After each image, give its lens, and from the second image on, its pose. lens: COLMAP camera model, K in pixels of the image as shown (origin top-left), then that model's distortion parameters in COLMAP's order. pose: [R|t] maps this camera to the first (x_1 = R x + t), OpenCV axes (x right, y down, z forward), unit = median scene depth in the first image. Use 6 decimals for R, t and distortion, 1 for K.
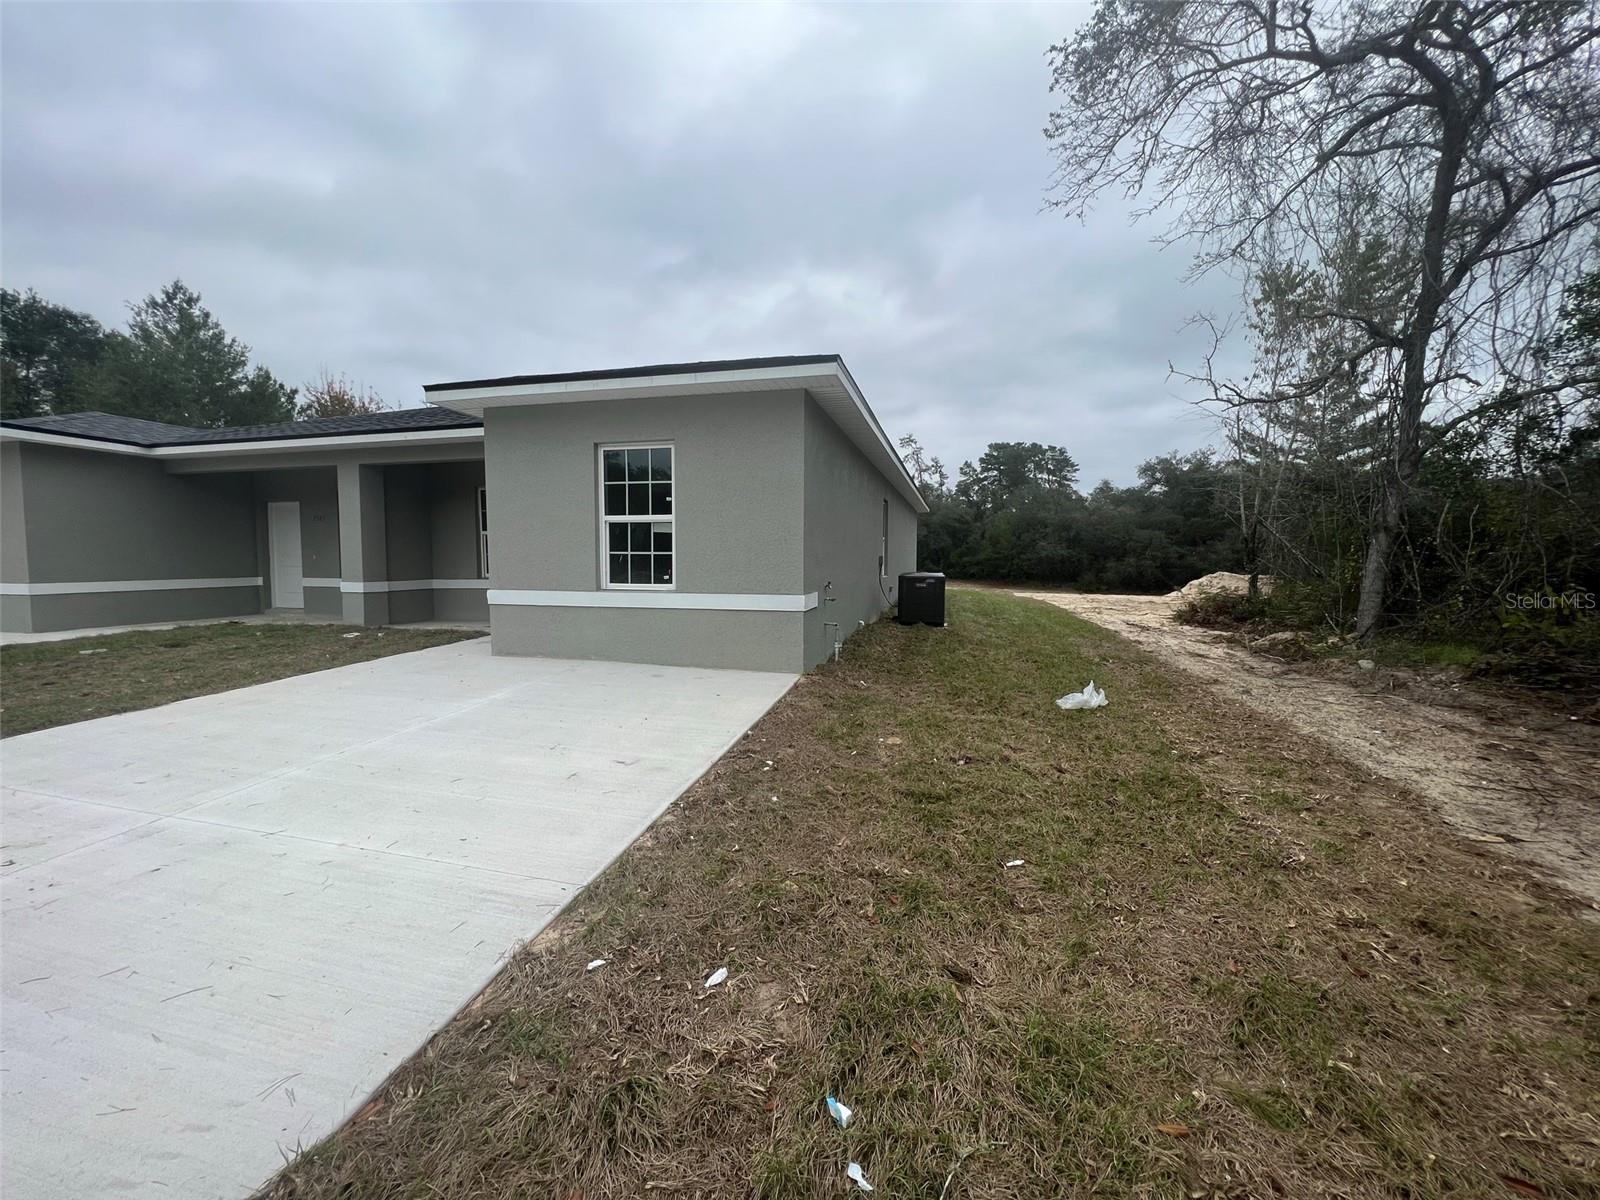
lens RADIAL K [[638.2, 0, 799.0], [0, 638.2, 593.7], [0, 0, 1]] dist [-0.000881, 0.000055]
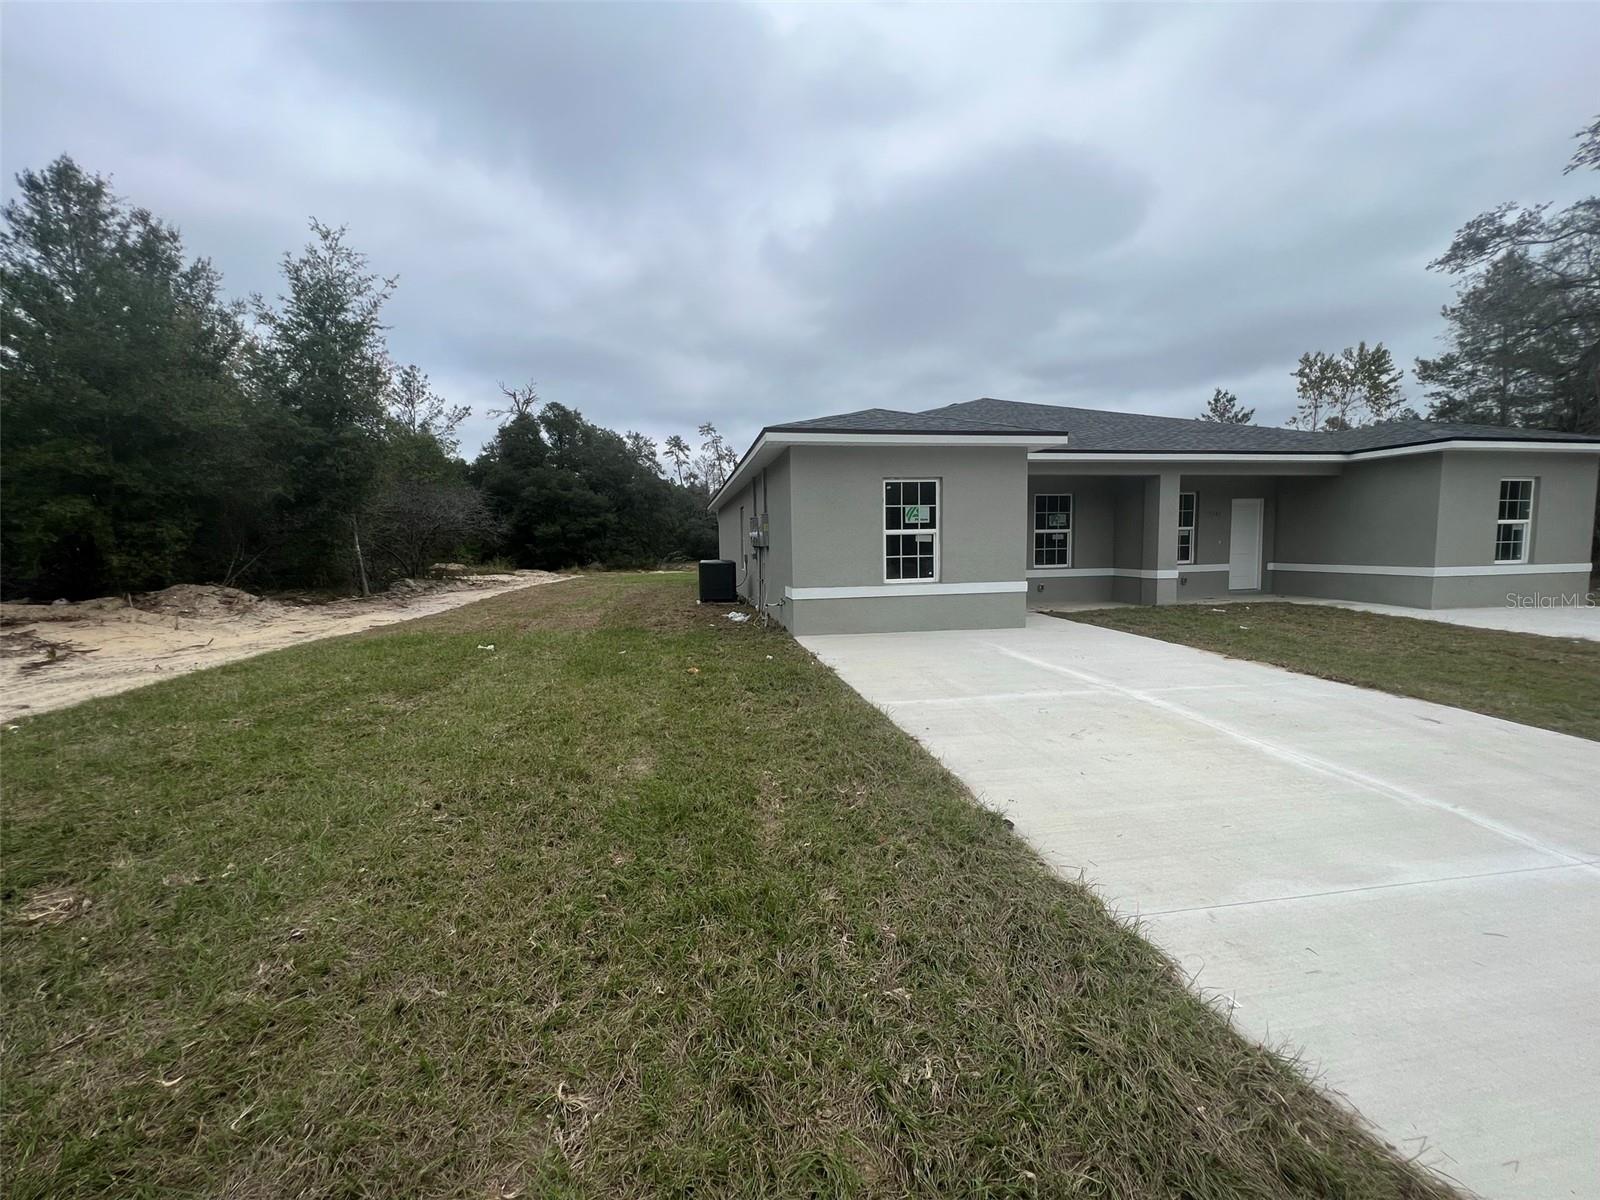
lens RADIAL K [[638.2, 0, 803.9], [0, 638.2, 595.8], [0, 0, 1]] dist [-0.000881, 0.000055]
pose [[0.910120, -0.053007, 0.410941, -2.614394], [0.041929, 0.998474, 0.035932, -0.059806], [-0.412219, -0.015472, 0.910953, 0.232233]]
